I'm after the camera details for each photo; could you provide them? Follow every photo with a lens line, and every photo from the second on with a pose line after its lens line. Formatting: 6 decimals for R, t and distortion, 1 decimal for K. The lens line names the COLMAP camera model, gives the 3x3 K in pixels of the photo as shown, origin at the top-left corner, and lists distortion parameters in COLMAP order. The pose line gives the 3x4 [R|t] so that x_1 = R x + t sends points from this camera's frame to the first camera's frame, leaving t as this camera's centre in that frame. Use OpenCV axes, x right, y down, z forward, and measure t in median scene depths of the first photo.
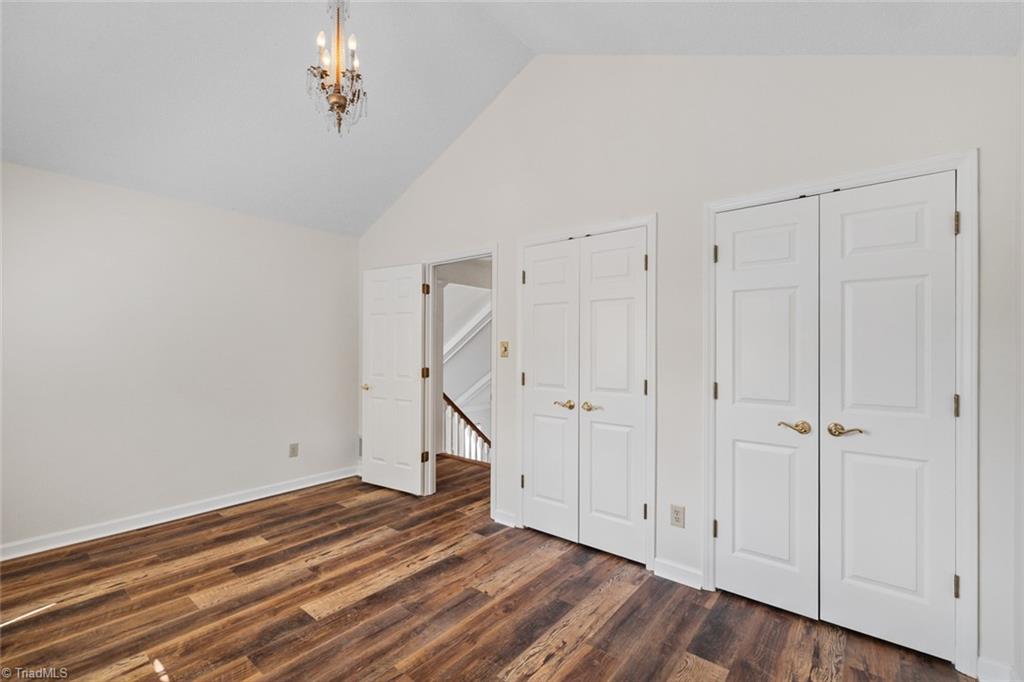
lens RADIAL K [[441.0, 0, 509.7], [0, 441.0, 336.3], [0, 0, 1]] dist [0.003340, -0.000016]
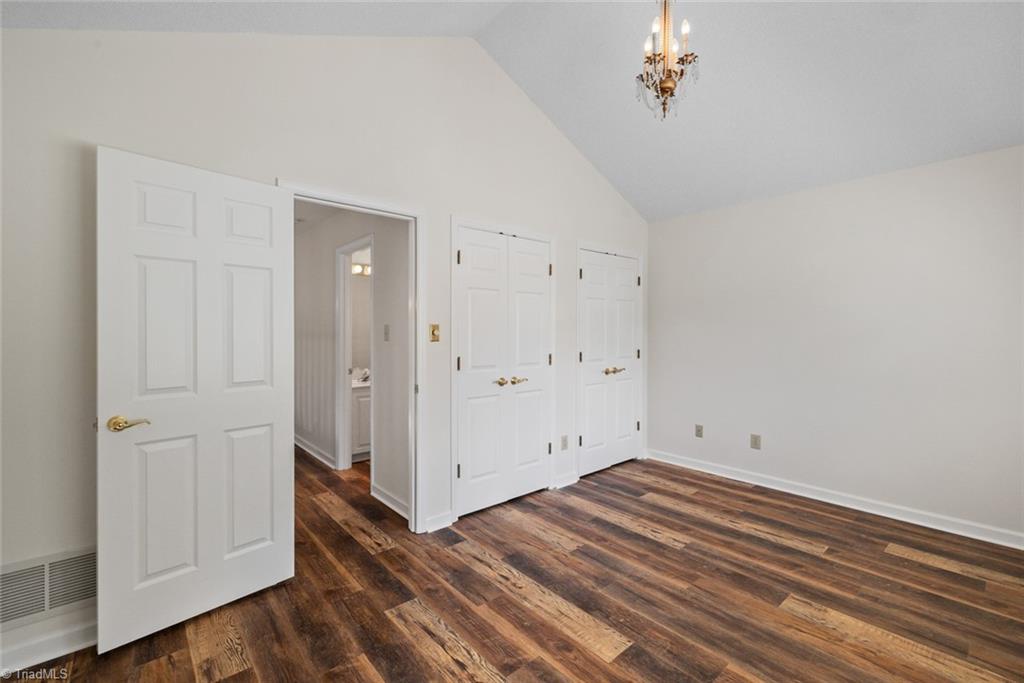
lens RADIAL K [[441.0, 0, 509.7], [0, 441.0, 336.8], [0, 0, 1]] dist [0.003340, -0.000016]
pose [[0.170726, -0.015520, 0.985196, -1.071689], [-0.027478, 0.999412, 0.020505, 0.018189], [-0.984935, -0.030572, 0.170199, 0.891983]]
